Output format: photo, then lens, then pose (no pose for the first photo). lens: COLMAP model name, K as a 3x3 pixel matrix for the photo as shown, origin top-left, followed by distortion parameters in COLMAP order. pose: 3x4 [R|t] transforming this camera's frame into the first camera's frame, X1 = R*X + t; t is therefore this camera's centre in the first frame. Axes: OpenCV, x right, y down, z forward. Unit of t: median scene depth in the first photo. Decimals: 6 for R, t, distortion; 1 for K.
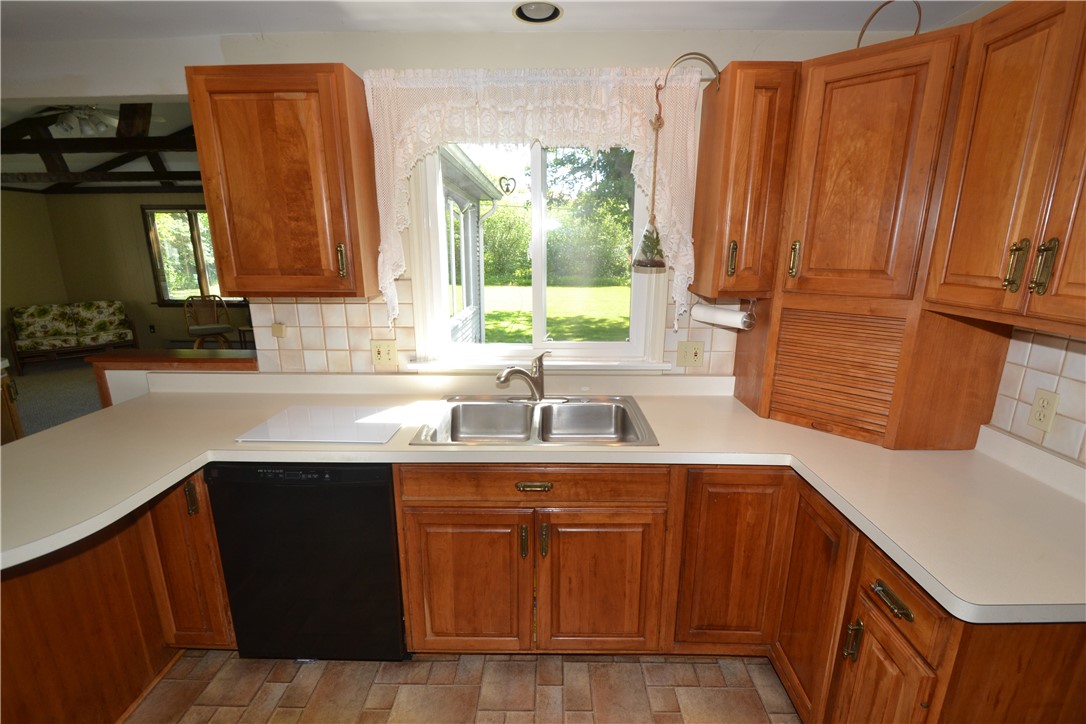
lens RADIAL K [[482.9, 0, 545.3], [0, 482.9, 365.7], [0, 0, 1]] dist [0.009023, -0.012358]
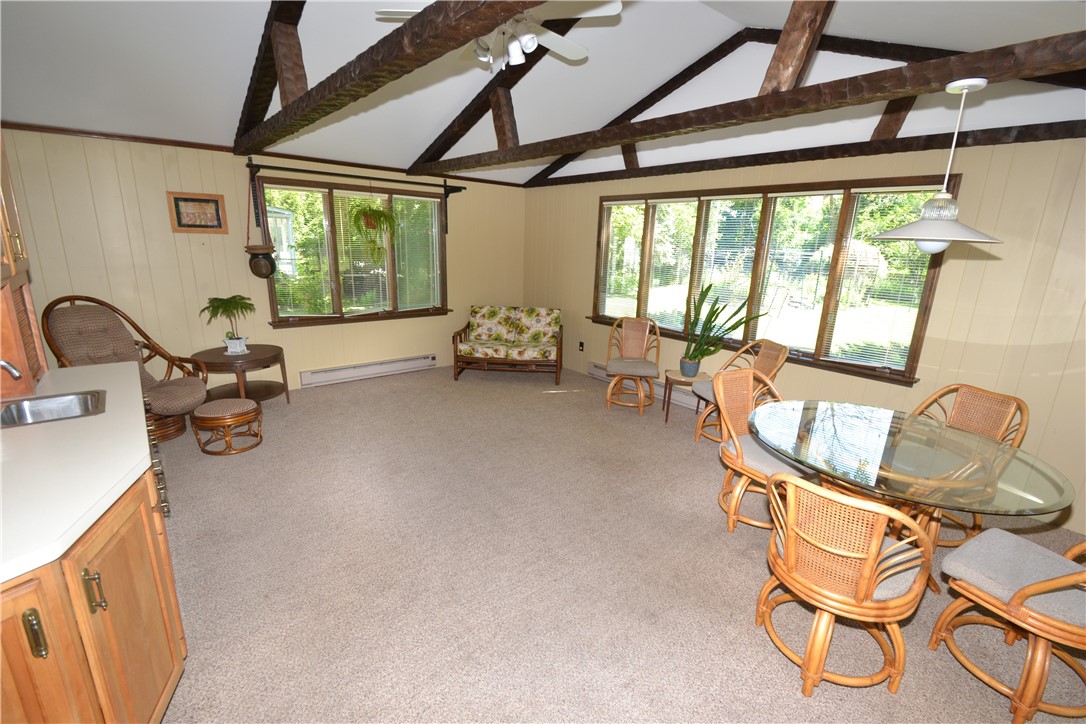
lens RADIAL K [[482.9, 0, 551.8], [0, 482.9, 369.8], [0, 0, 1]] dist [0.009023, -0.012358]
pose [[0.654455, 0.213067, -0.725459, -0.949370], [-0.211765, 0.972726, 0.094651, -0.422807], [0.725840, 0.091682, 0.681726, 1.613360]]
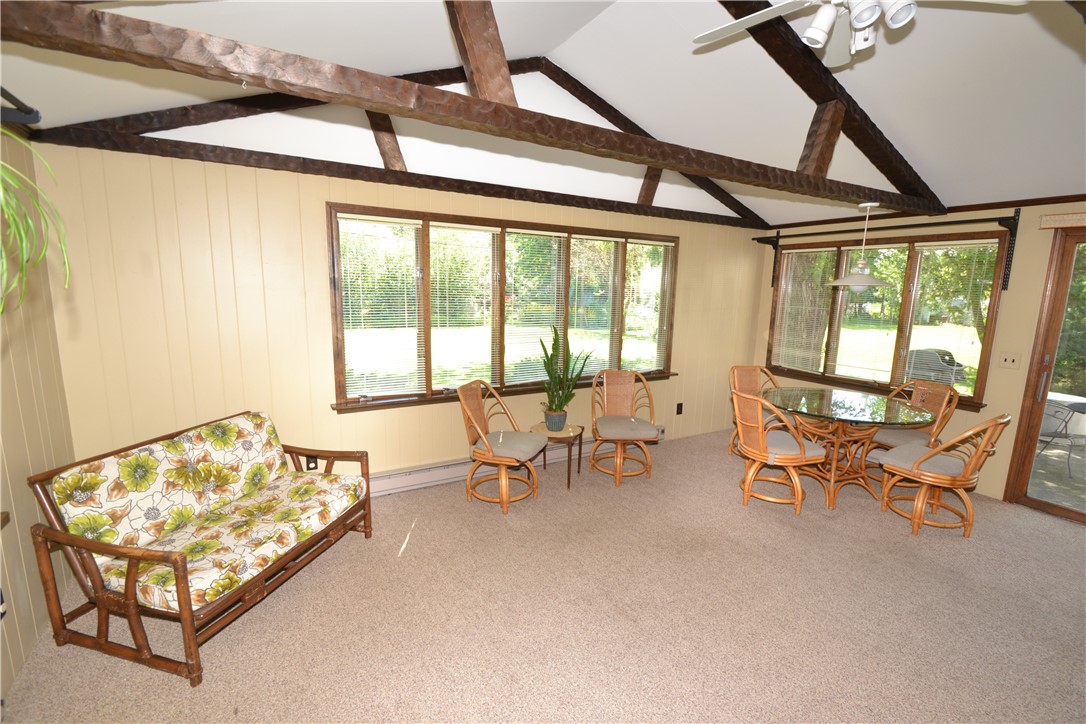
lens RADIAL K [[482.9, 0, 540.5], [0, 482.9, 361.8], [0, 0, 1]] dist [0.009023, -0.012358]
pose [[0.847942, -0.070418, 0.525391, -3.475394], [0.116041, 0.991756, -0.054356, -0.488468], [-0.517232, 0.107058, 0.849123, 1.946321]]
